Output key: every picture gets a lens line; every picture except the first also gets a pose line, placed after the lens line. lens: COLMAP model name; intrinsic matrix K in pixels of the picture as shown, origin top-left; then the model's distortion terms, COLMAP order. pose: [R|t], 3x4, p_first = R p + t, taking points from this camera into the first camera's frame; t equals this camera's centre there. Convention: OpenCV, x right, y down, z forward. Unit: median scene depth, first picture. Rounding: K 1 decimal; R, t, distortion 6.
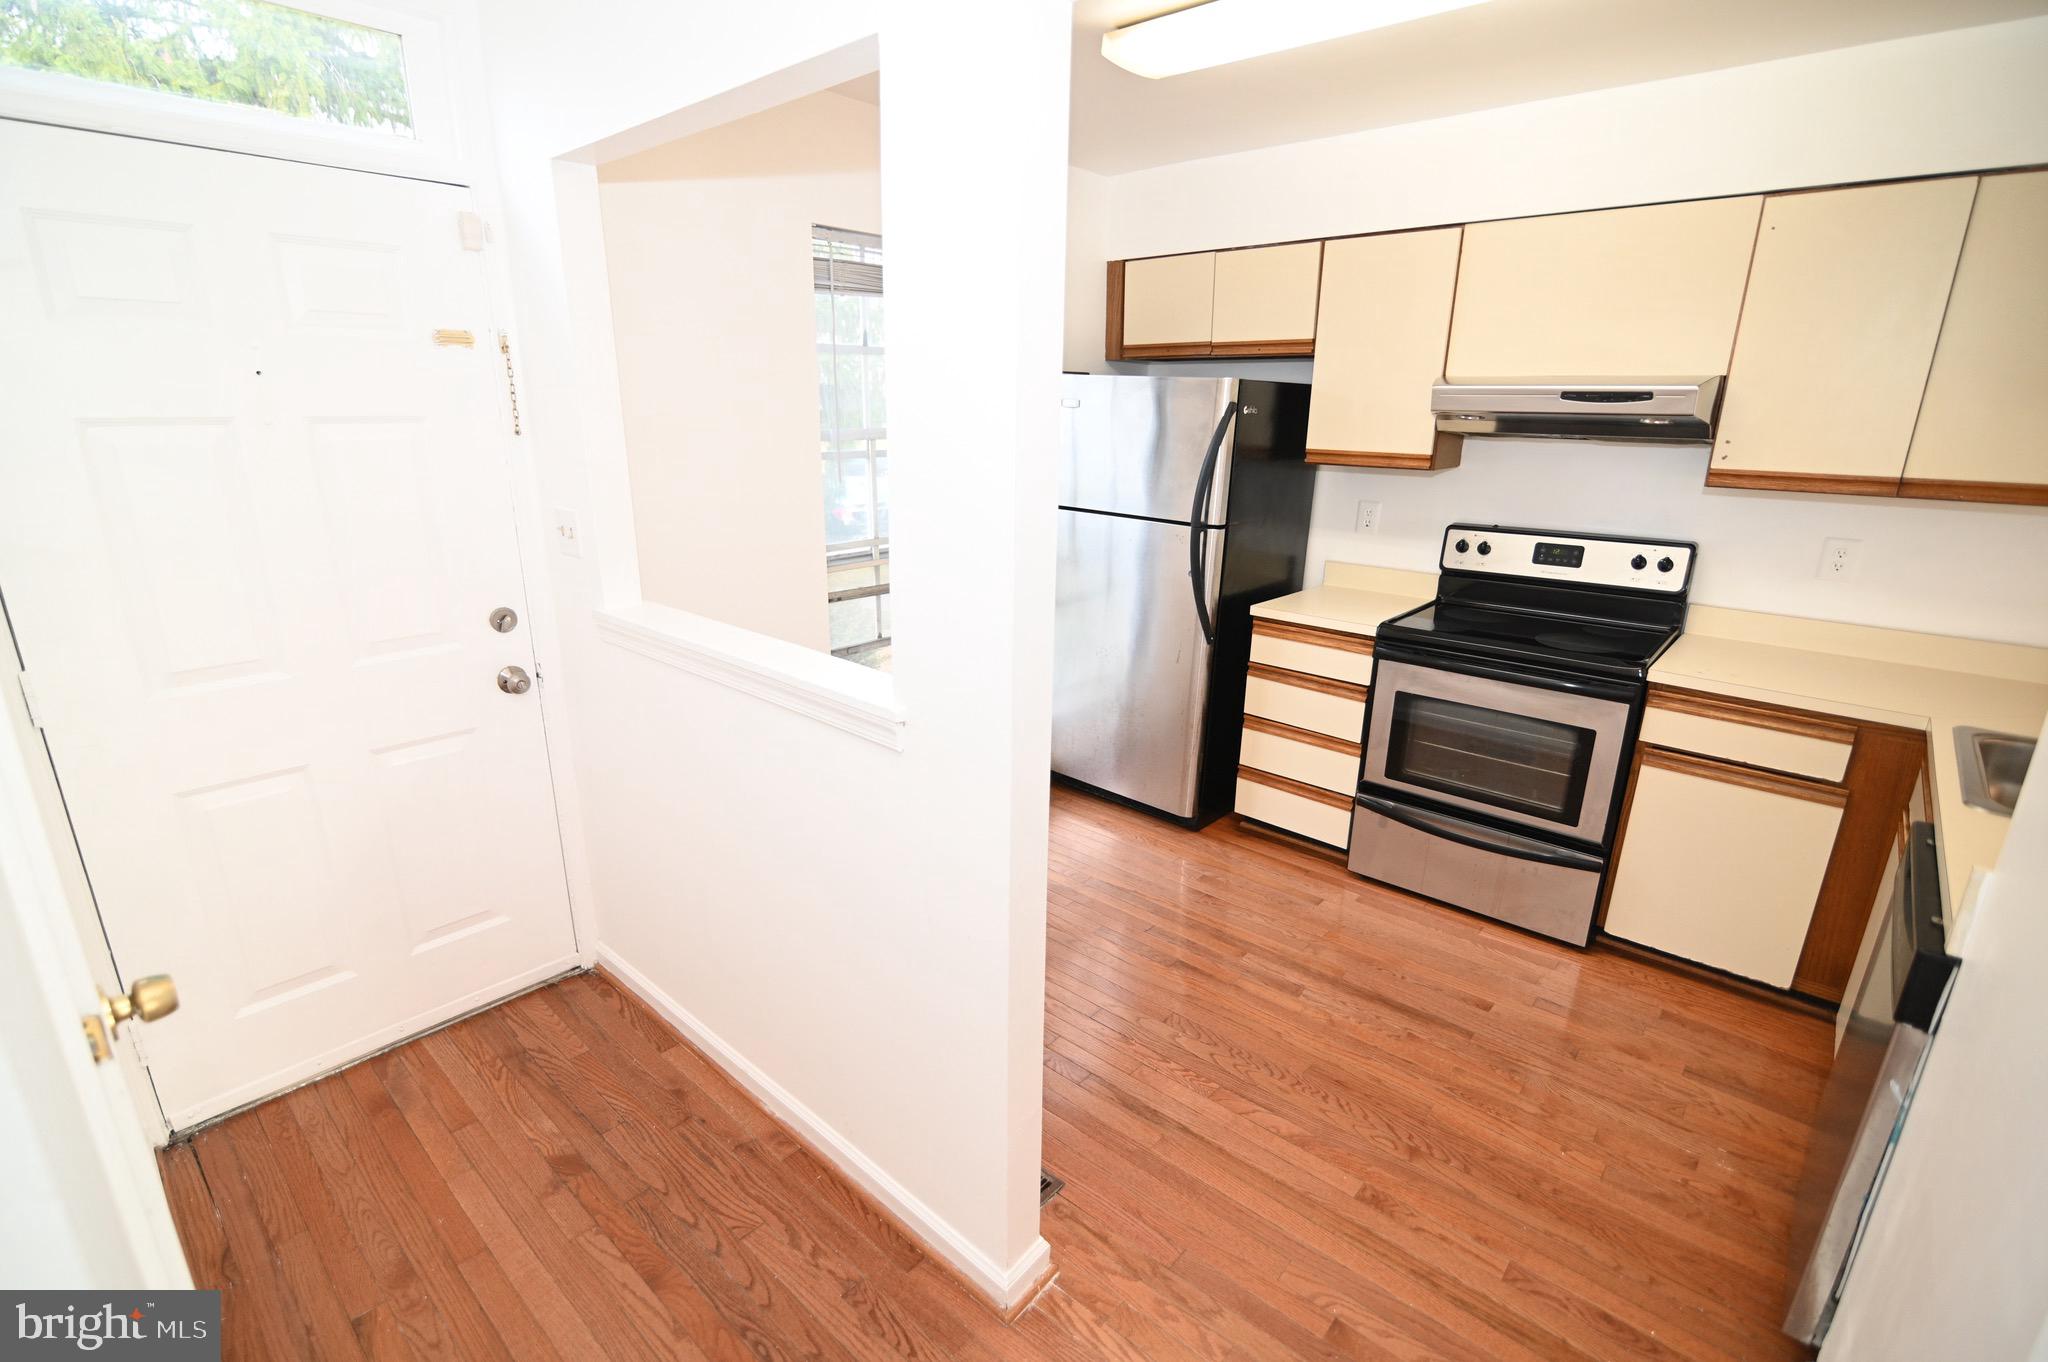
lens RADIAL K [[935.6, 0, 1015.4], [0, 935.6, 692.1], [0, 0, 1]] dist [-0.022468, 0.001497]
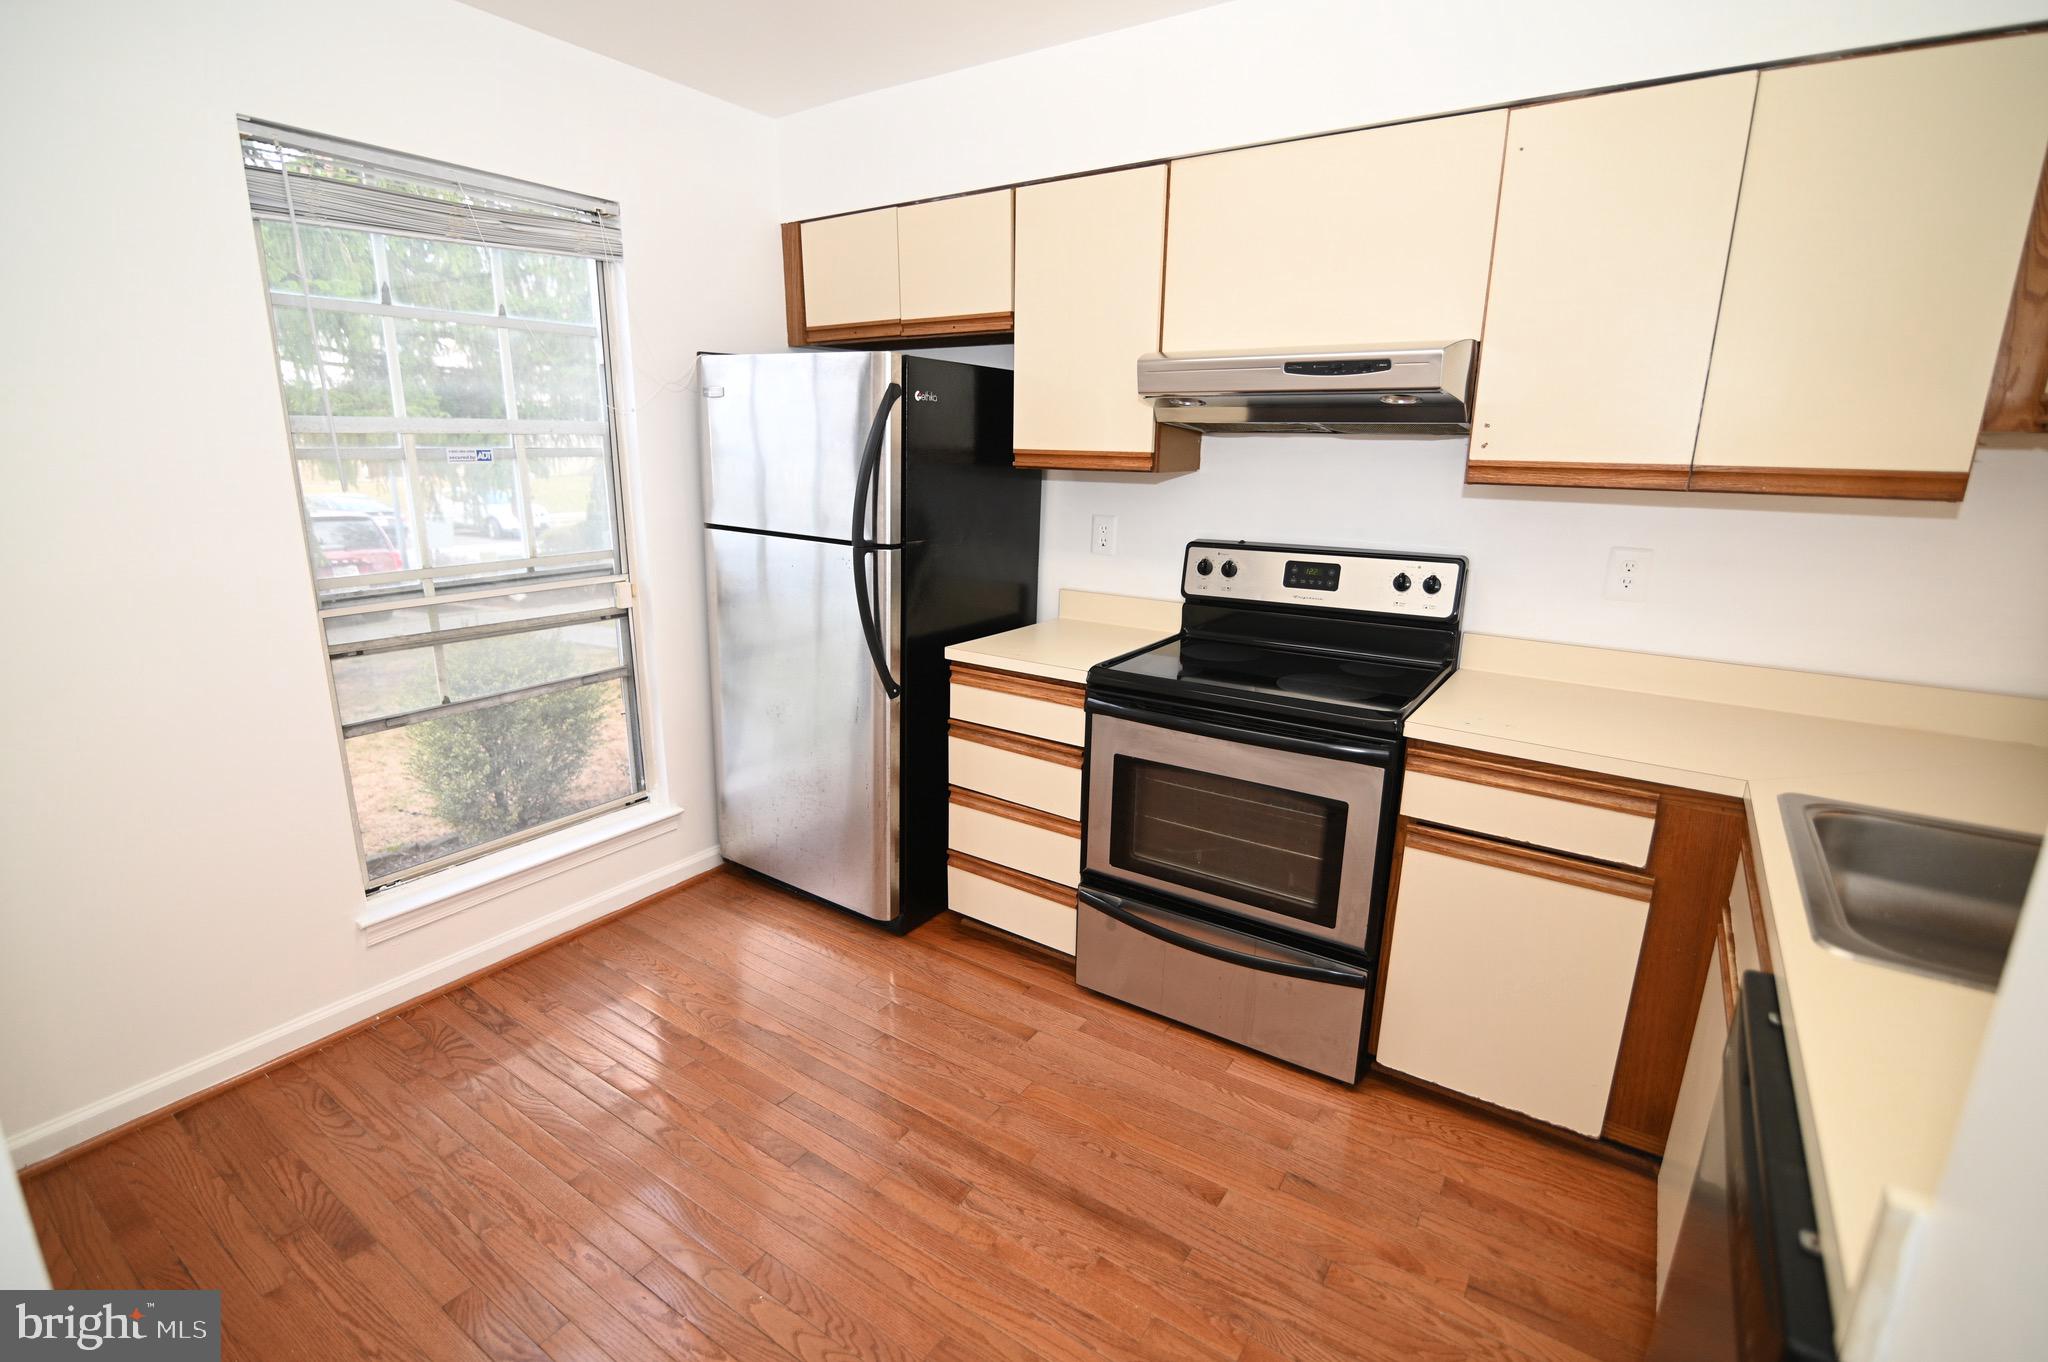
lens RADIAL K [[935.6, 0, 1022.8], [0, 935.6, 686.7], [0, 0, 1]] dist [-0.022468, 0.001497]
pose [[0.990236, -0.029629, 0.136216, 0.240070], [0.035658, 0.998479, -0.042039, -0.028240], [-0.134764, 0.046485, 0.989787, 0.253558]]
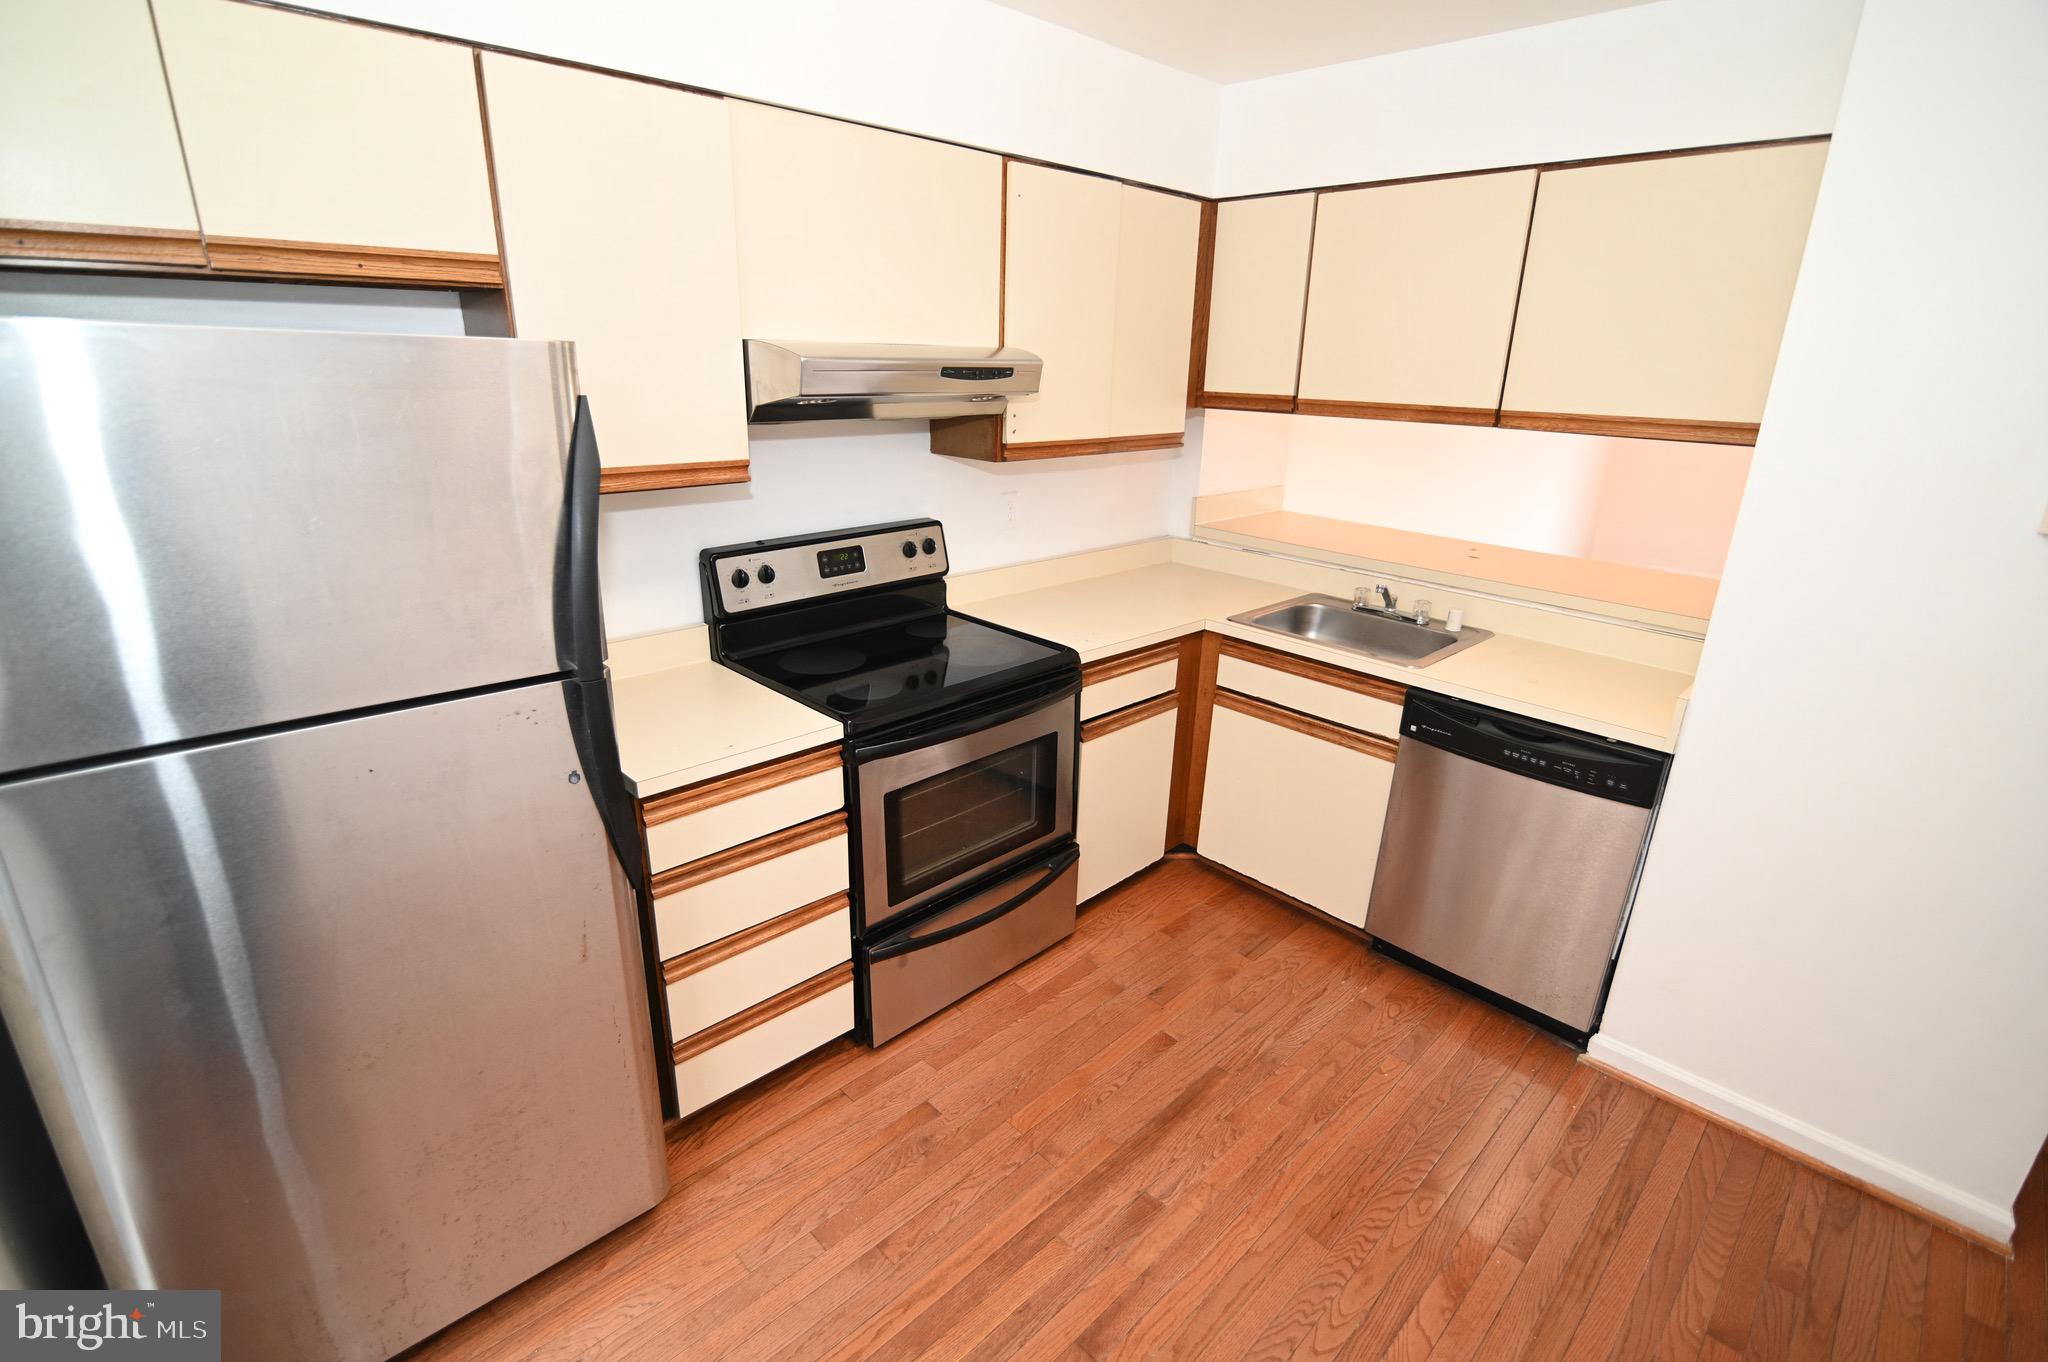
lens RADIAL K [[935.6, 0, 1017.6], [0, 935.6, 687.7], [0, 0, 1]] dist [-0.022468, 0.001497]
pose [[0.067359, -0.341062, 0.937625, -0.232649], [0.274182, 0.909906, 0.311281, -0.280730], [-0.959316, 0.236112, 0.154803, 0.807657]]
